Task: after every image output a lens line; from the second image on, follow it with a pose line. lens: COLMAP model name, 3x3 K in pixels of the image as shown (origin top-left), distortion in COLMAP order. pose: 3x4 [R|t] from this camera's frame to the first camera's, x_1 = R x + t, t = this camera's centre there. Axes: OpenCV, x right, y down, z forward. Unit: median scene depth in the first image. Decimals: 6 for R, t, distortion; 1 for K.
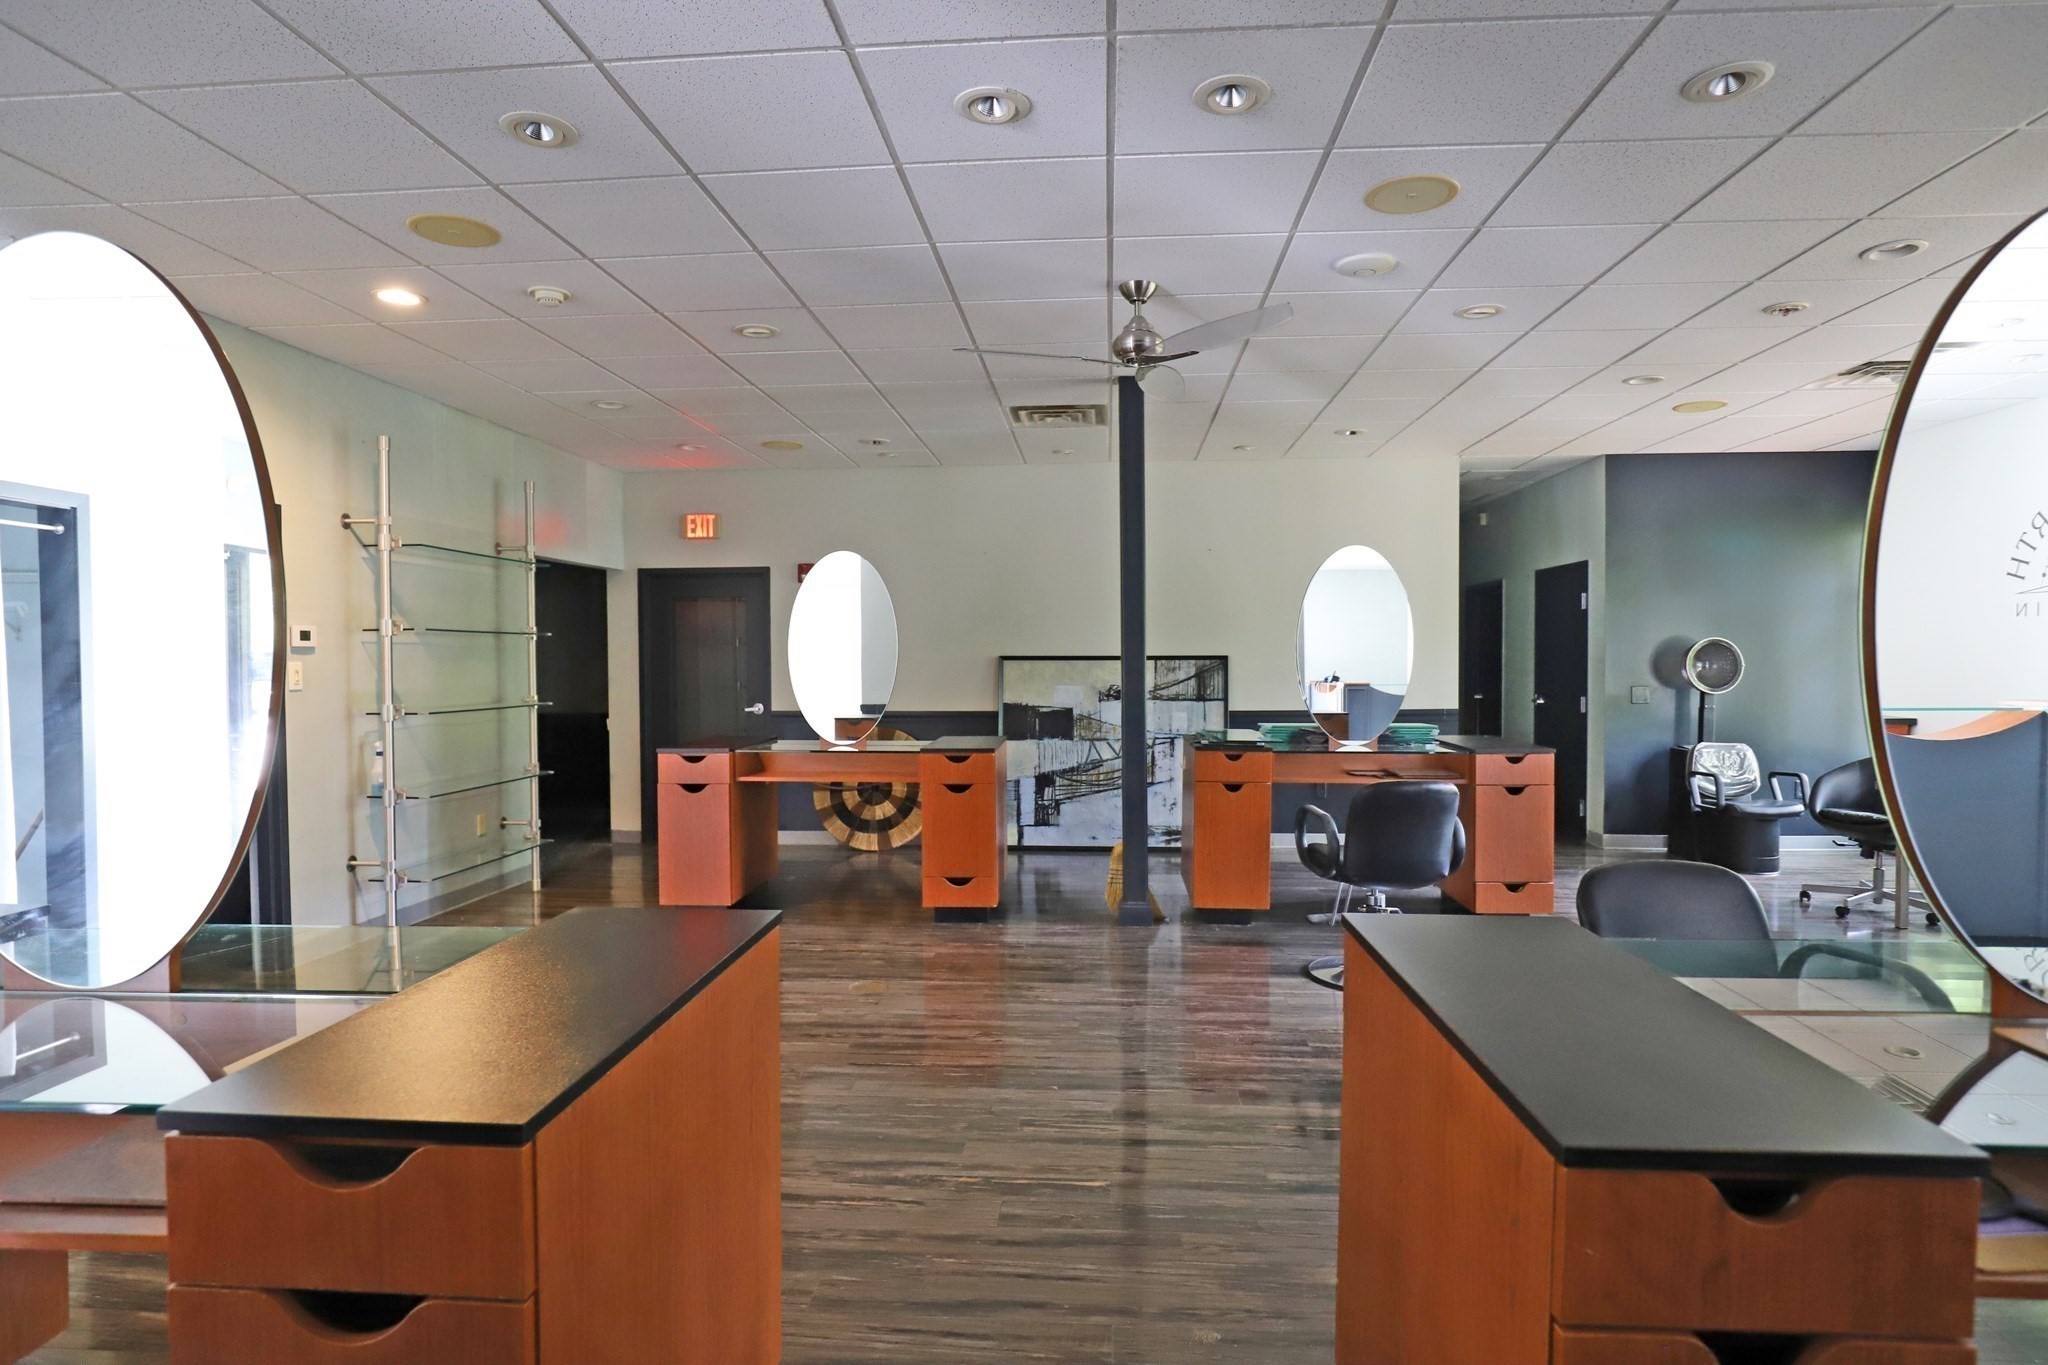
lens RADIAL K [[1103.6, 0, 1024.7], [0, 1103.6, 685.6], [0, 0, 1]] dist [-0.005327, 0.000383]
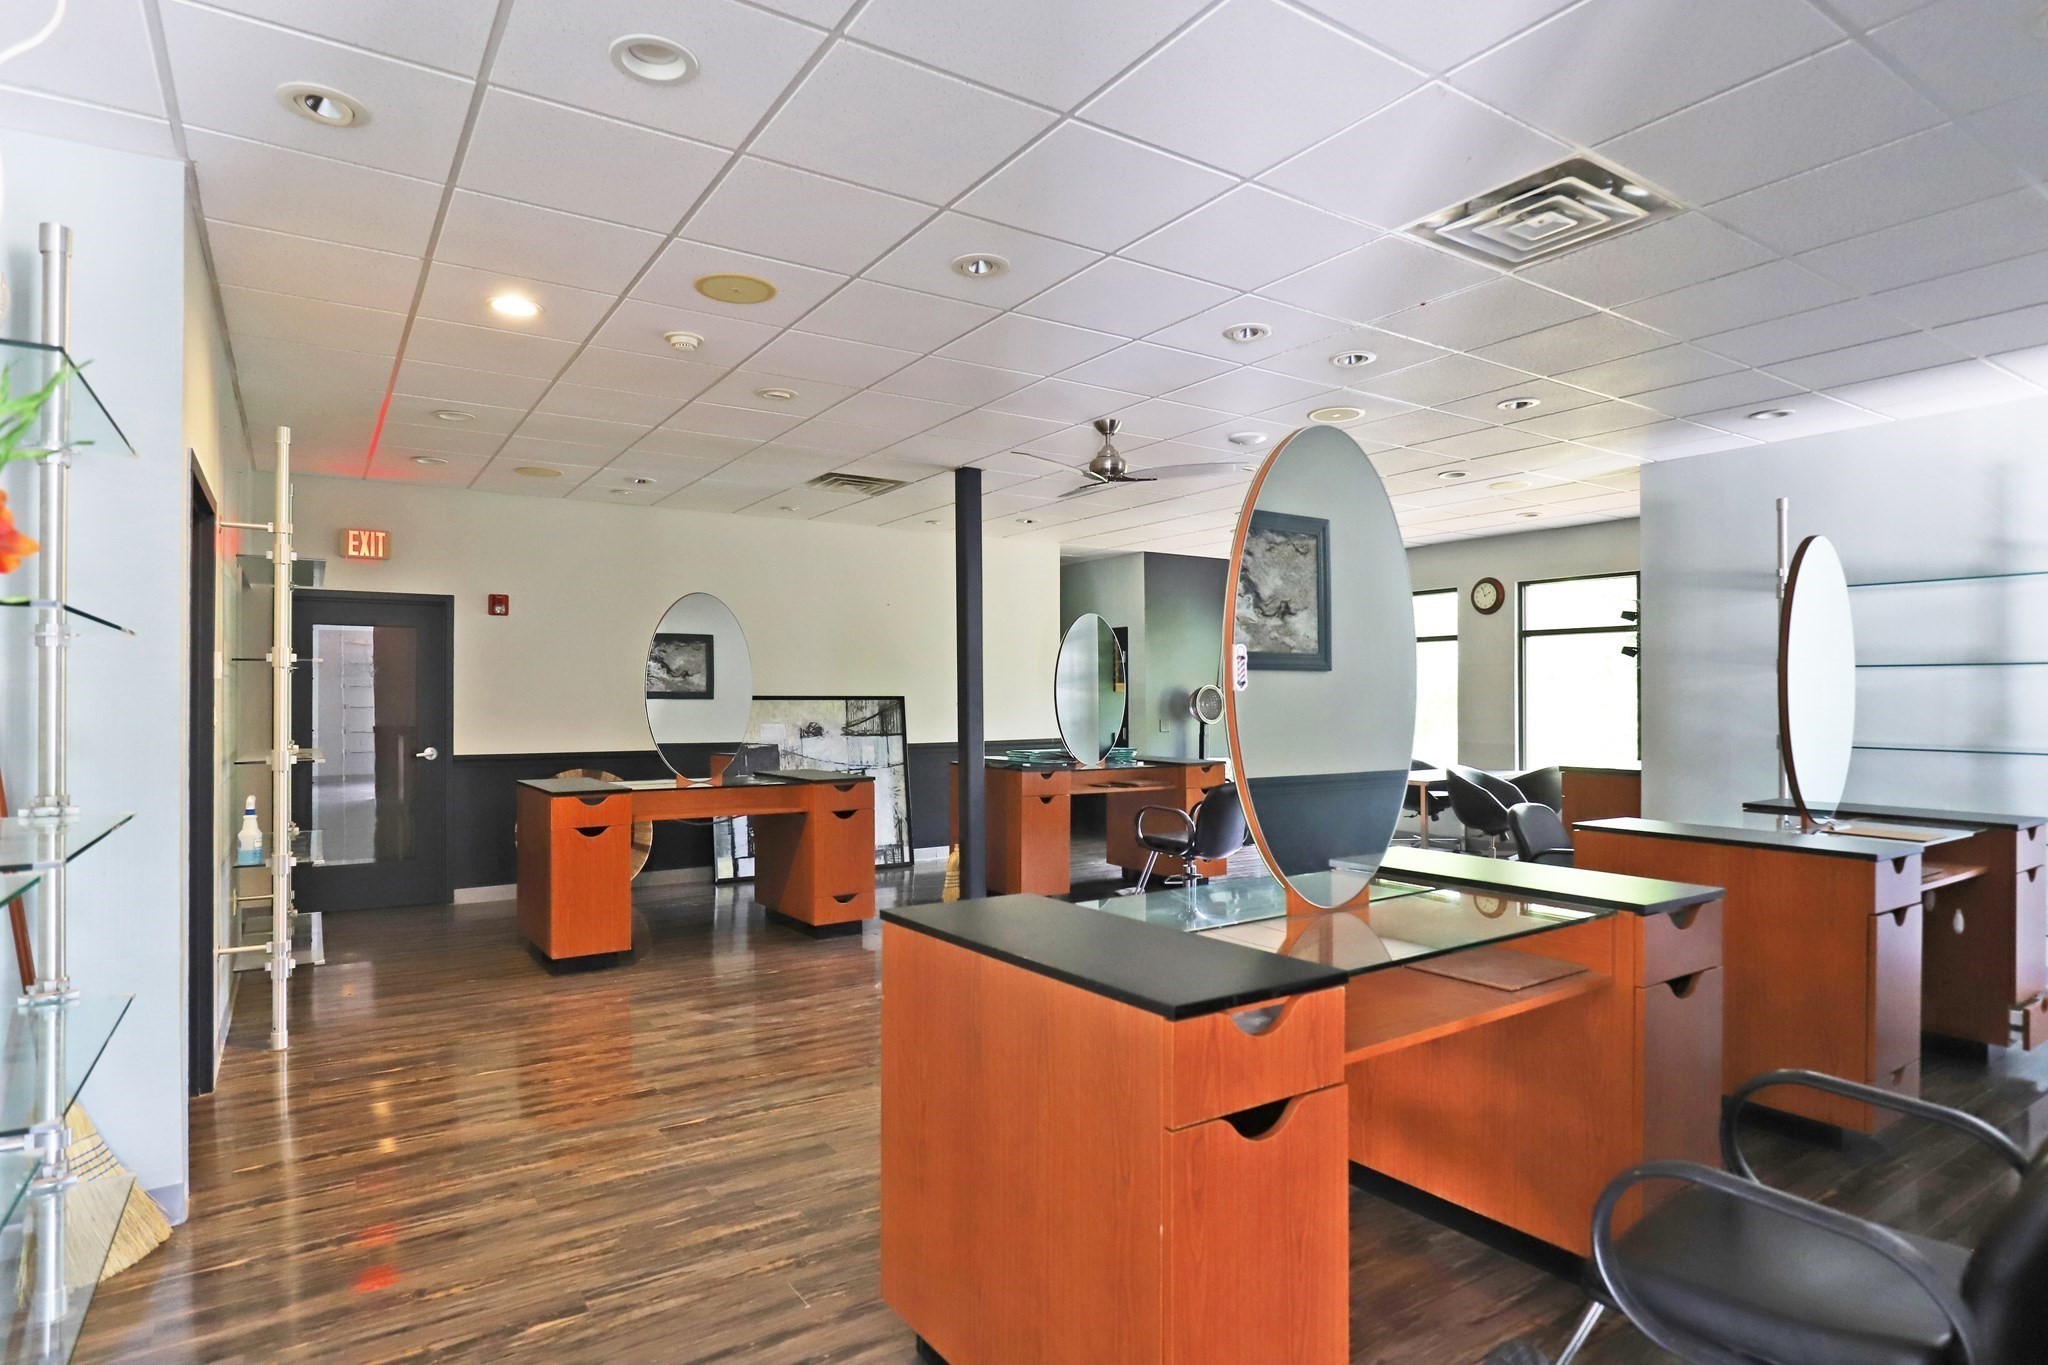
lens RADIAL K [[1103.6, 0, 1024.7], [0, 1103.6, 682.4], [0, 0, 1]] dist [-0.005327, 0.000383]
pose [[0.790939, 0.012678, 0.611764, -0.427494], [0.011850, 0.999281, -0.036028, 0.001662], [-0.611781, 0.035745, 0.790219, 0.002553]]
